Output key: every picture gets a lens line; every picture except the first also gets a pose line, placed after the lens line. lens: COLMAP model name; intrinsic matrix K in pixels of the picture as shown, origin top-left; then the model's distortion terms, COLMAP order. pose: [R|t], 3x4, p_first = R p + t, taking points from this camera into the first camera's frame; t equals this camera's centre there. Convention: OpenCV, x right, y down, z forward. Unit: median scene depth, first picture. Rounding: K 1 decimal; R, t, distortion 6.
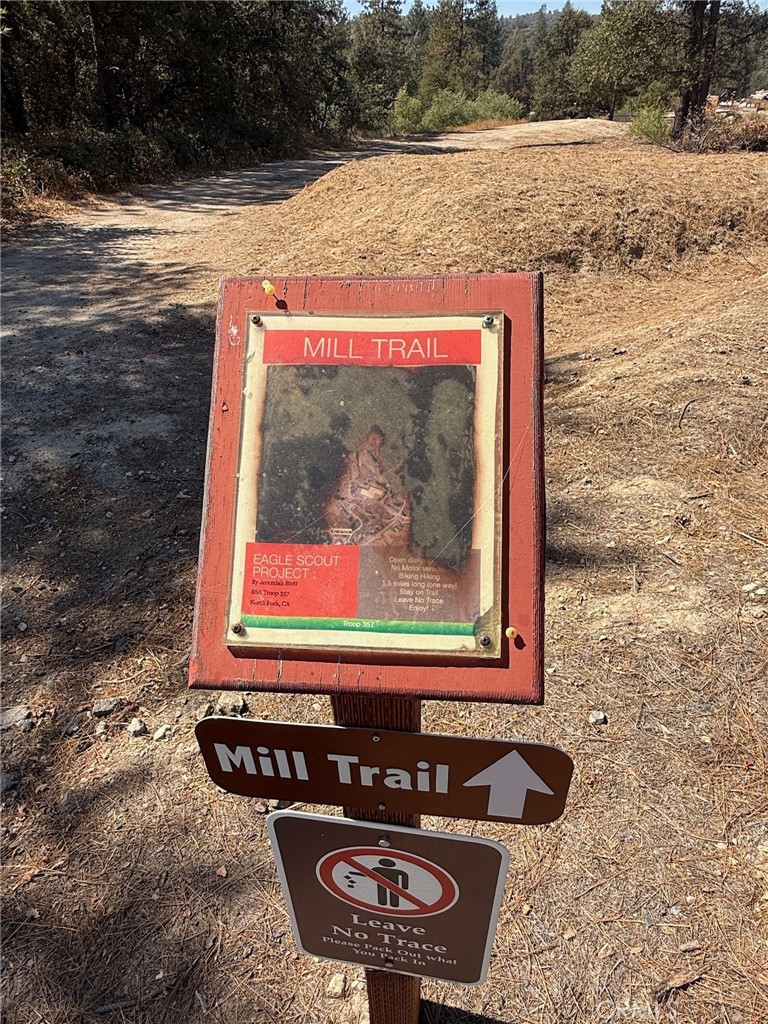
lens RADIAL K [[636.2, 0, 386.1], [0, 636.2, 516.2], [0, 0, 1]] dist [-0.008216, 0.006551]
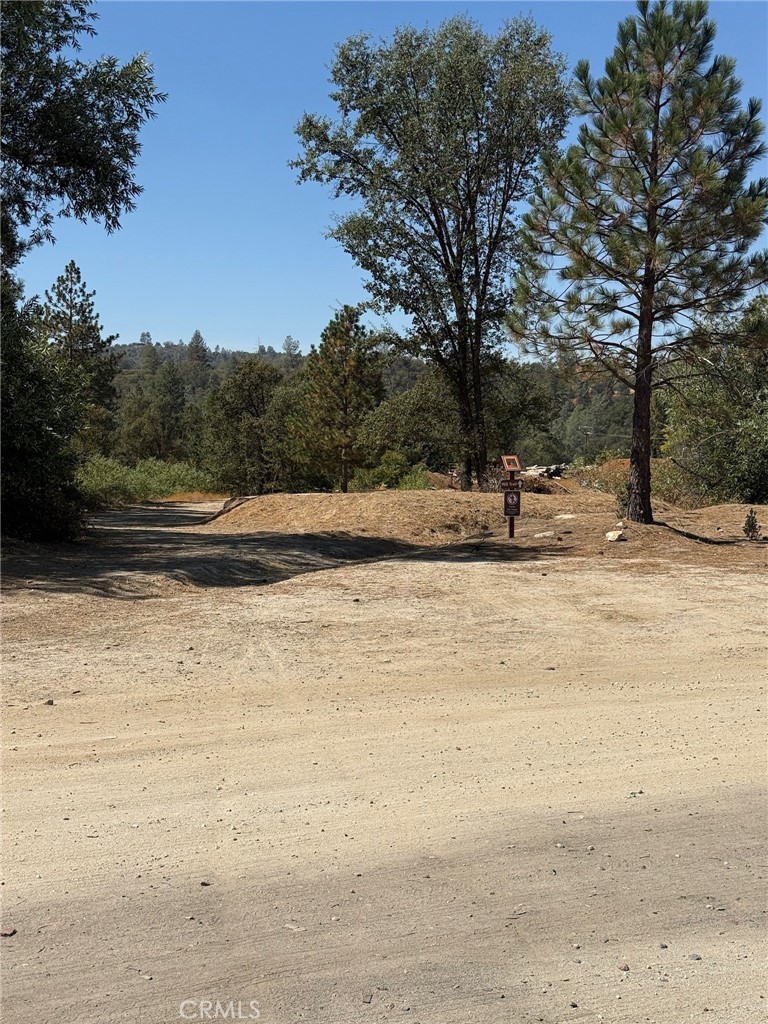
lens RADIAL K [[1457.2, 0, 384.3], [0, 1457.2, 511.4], [0, 0, 1]] dist [0.037014, 0.000000]
pose [[0.938059, 0.003308, 0.346460, -0.564428], [0.180368, 0.849112, -0.496463, 0.667598], [-0.295826, 0.528202, 0.795921, -0.963555]]
